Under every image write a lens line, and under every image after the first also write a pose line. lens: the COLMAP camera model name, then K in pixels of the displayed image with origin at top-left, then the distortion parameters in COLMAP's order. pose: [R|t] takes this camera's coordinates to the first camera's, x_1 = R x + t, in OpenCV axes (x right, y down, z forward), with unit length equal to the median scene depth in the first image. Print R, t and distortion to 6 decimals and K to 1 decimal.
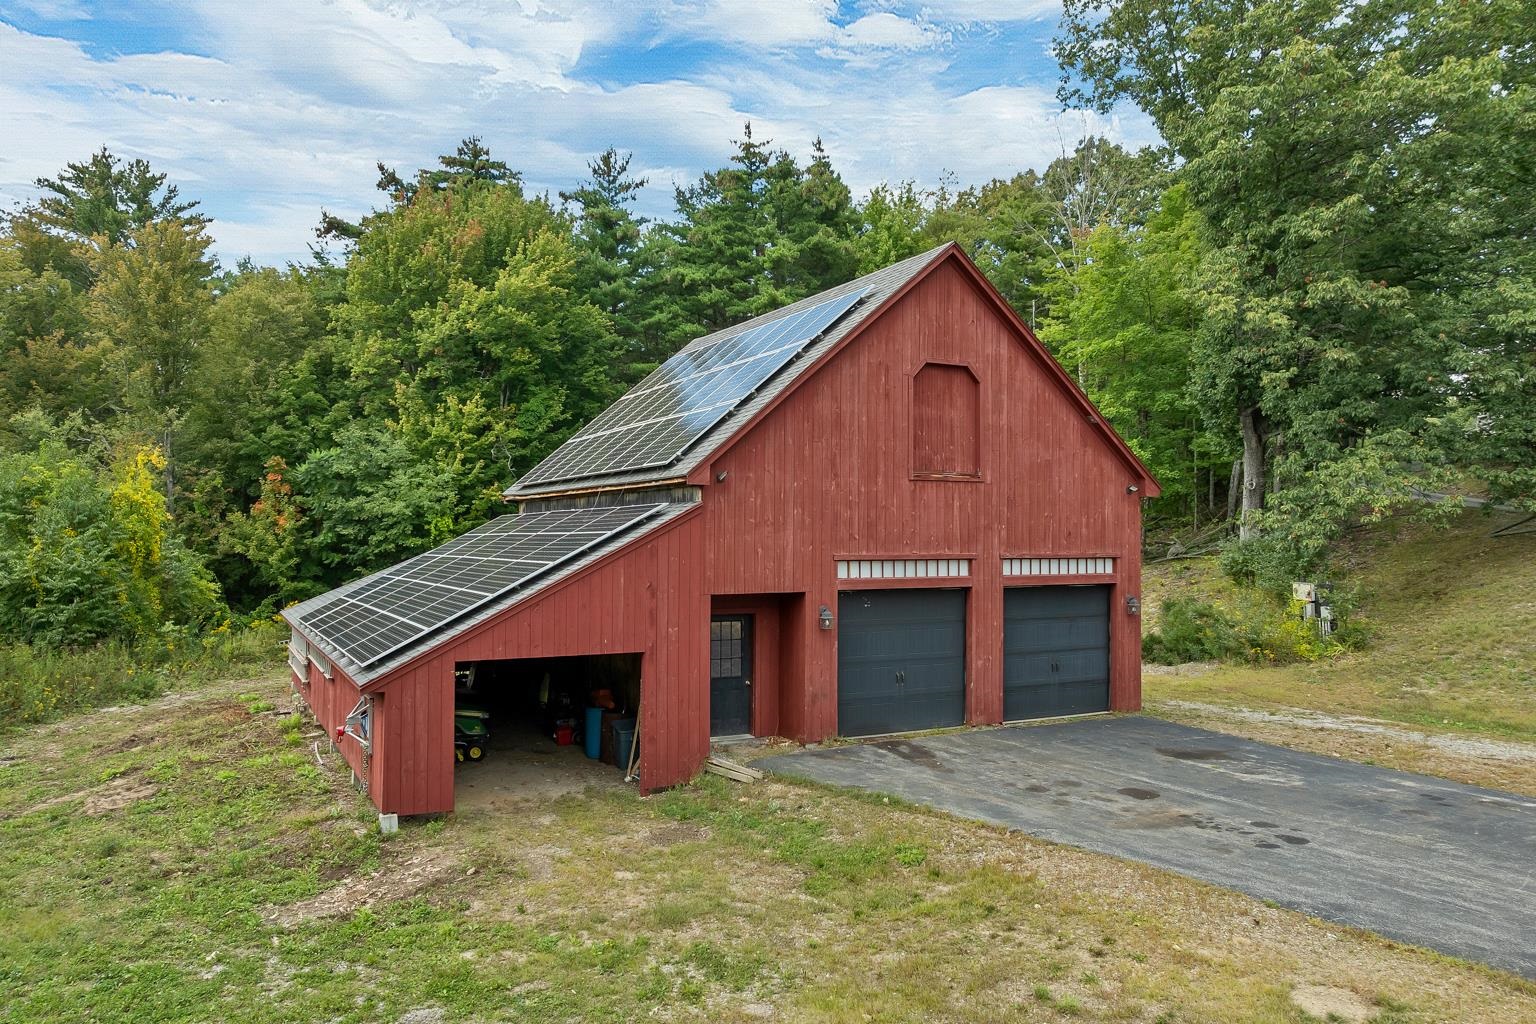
lens RADIAL K [[1094.3, 0, 770.4], [0, 1094.3, 514.6], [0, 0, 1]] dist [-0.014183, -0.019958]
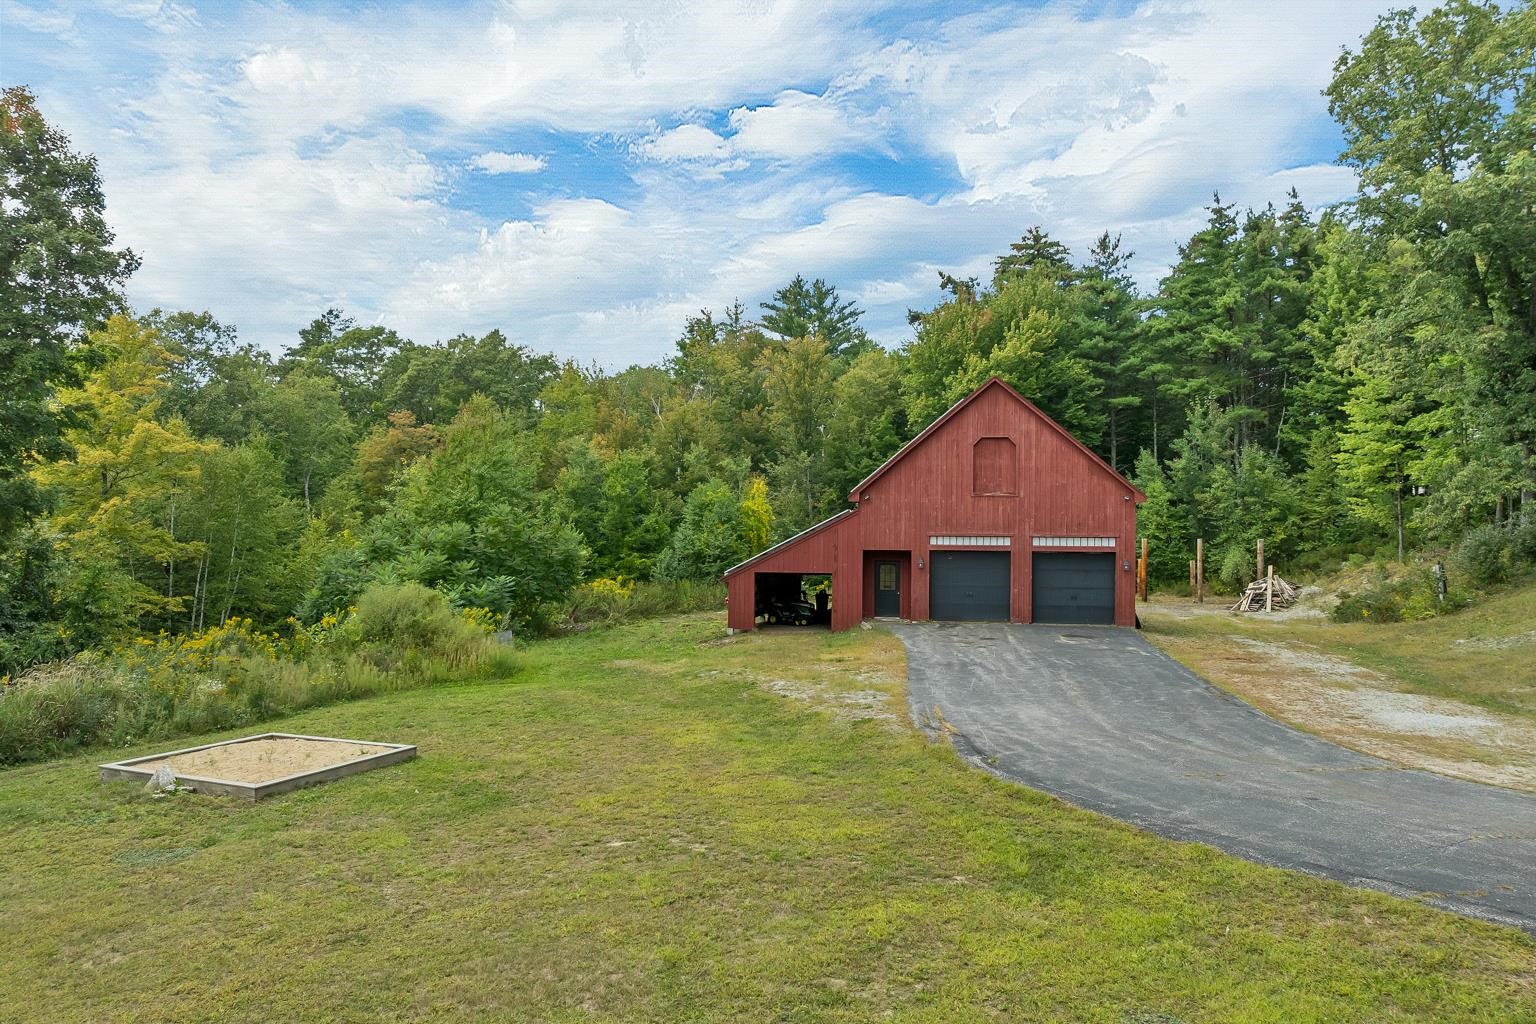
lens RADIAL K [[1094.3, 0, 780.9], [0, 1094.3, 504.9], [0, 0, 1]] dist [-0.014183, -0.019958]
pose [[0.790625, -0.011809, -0.612187, 0.411246], [0.004454, 0.999898, -0.013535, 0.003420], [0.612285, 0.007975, 0.790597, -0.305479]]
